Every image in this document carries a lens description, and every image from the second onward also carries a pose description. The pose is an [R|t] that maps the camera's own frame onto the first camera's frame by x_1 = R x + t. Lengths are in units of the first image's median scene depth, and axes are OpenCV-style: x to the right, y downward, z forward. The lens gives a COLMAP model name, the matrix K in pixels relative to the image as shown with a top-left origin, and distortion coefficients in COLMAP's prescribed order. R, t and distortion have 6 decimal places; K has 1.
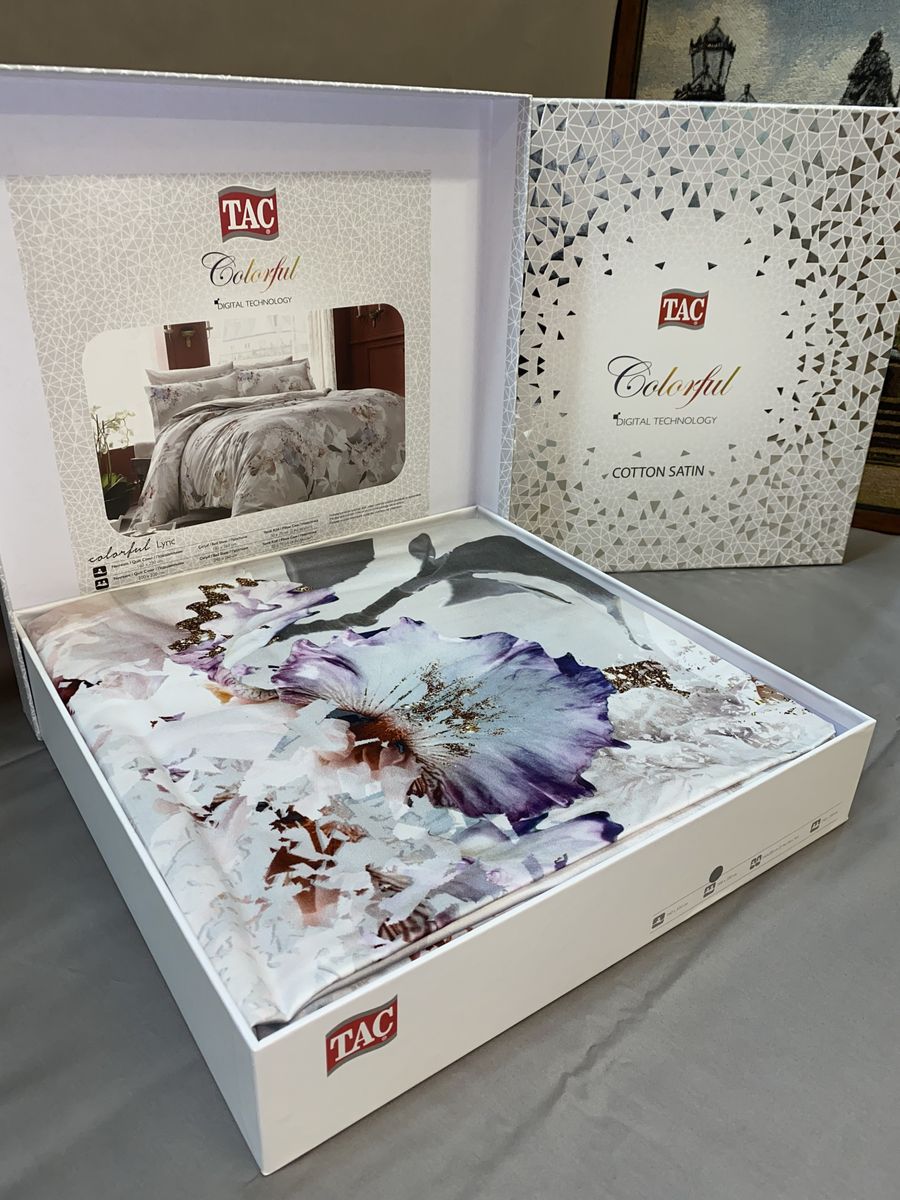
lens RADIAL K [[927.8, 0, 450.3], [0, 927.8, 597.8], [0, 0, 1]] dist [0.013239, -0.018857]
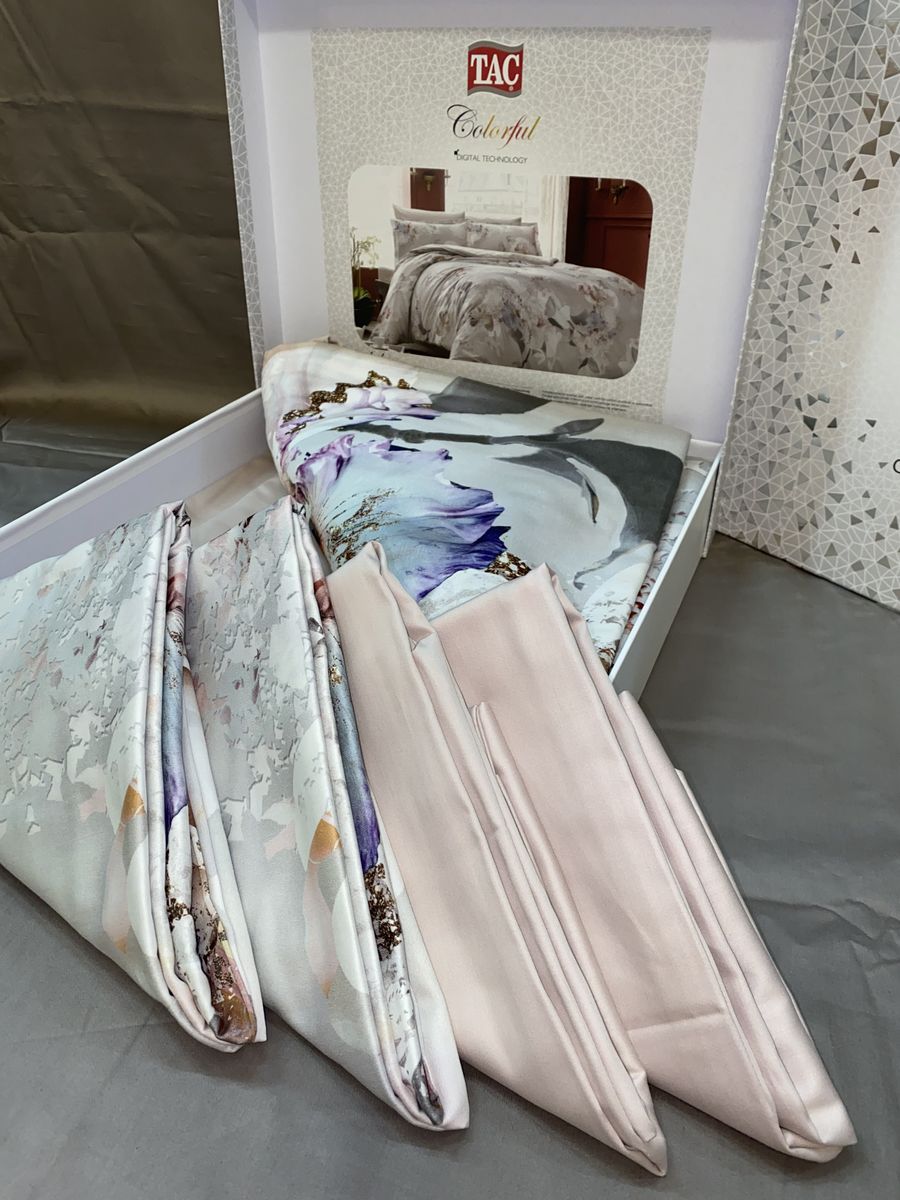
lens RADIAL K [[927.8, 0, 440.5], [0, 927.8, 596.0], [0, 0, 1]] dist [0.013239, -0.018857]
pose [[0.515781, 0.432233, -0.739692, 0.747118], [-0.379557, 0.889329, 0.255010, -0.119616], [0.768054, 0.149226, 0.622756, 0.362237]]
